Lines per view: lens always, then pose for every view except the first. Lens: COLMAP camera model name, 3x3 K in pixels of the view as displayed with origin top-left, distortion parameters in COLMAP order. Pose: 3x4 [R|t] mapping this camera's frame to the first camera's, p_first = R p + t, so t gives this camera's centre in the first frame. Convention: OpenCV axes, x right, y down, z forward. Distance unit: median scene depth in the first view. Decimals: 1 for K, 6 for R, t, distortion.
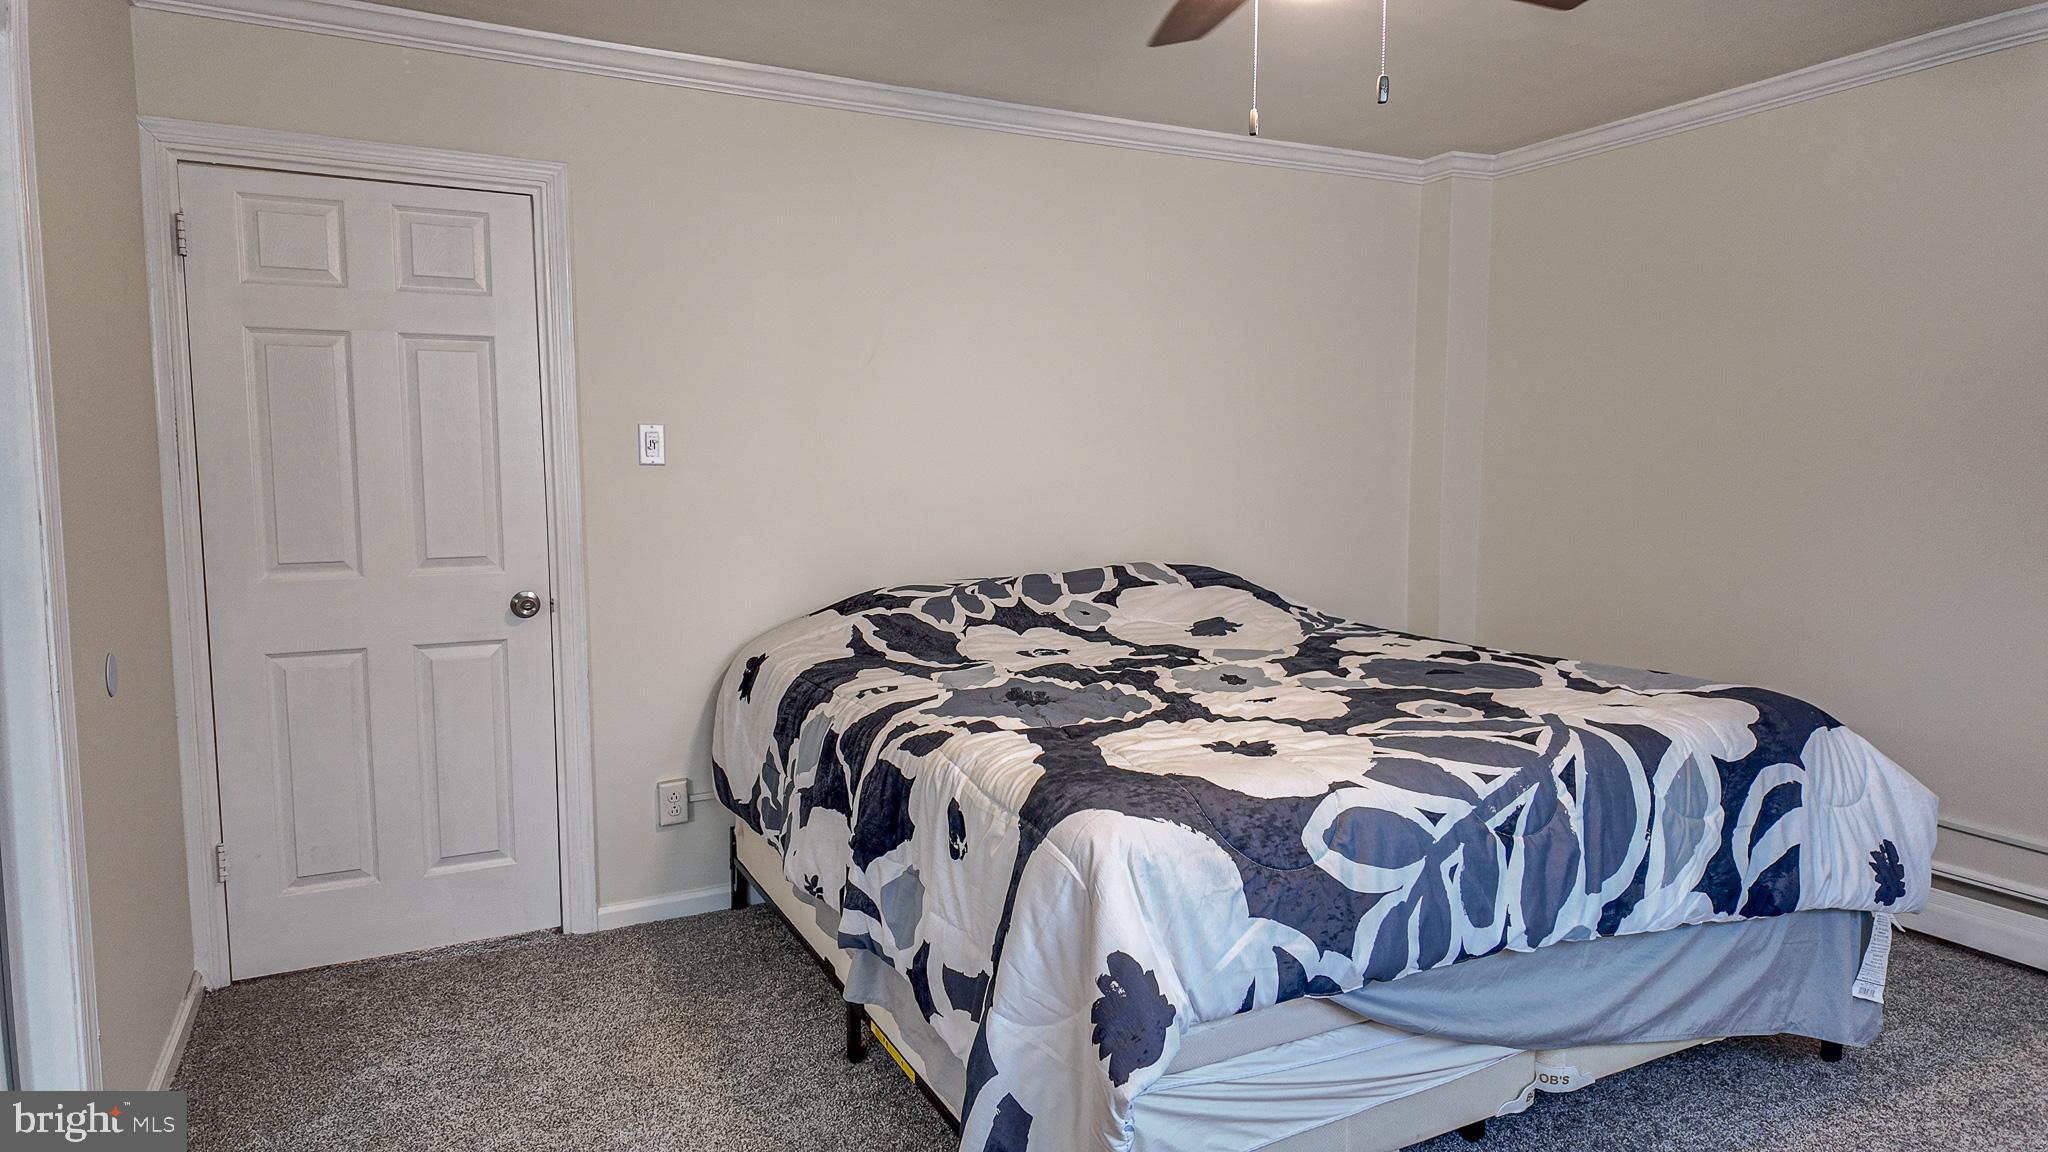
lens RADIAL K [[1190.5, 0, 1024.0], [0, 1190.5, 576.0], [0, 0, 1]] dist [-0.000824, -0.000607]
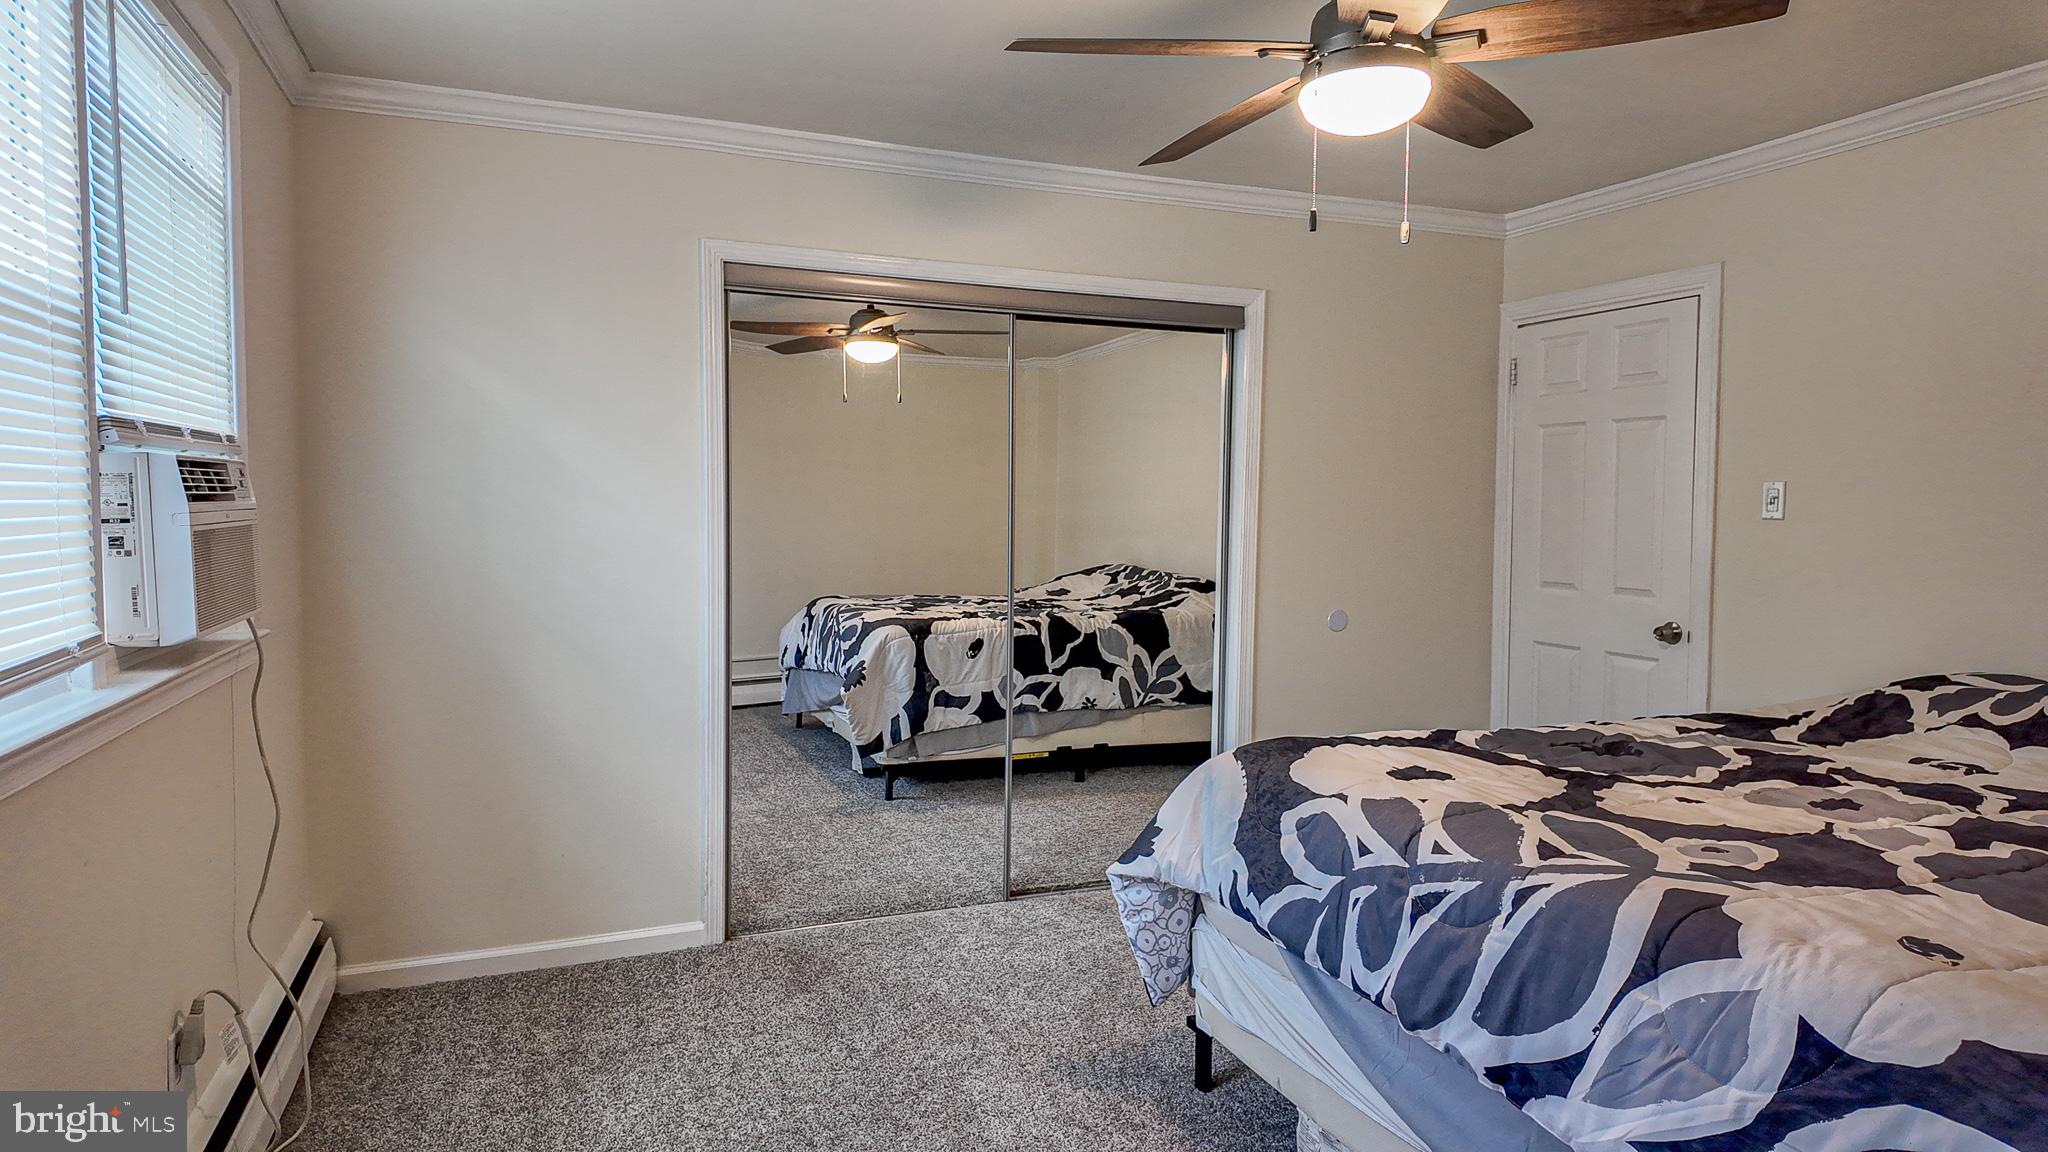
lens RADIAL K [[1190.5, 0, 1024.0], [0, 1190.5, 576.0], [0, 0, 1]] dist [-0.000824, -0.000607]
pose [[-0.090467, 0.059403, -0.994126, 1.352573], [-0.097816, 0.992863, 0.068229, -0.083102], [0.991084, 0.103414, -0.084011, 0.717173]]
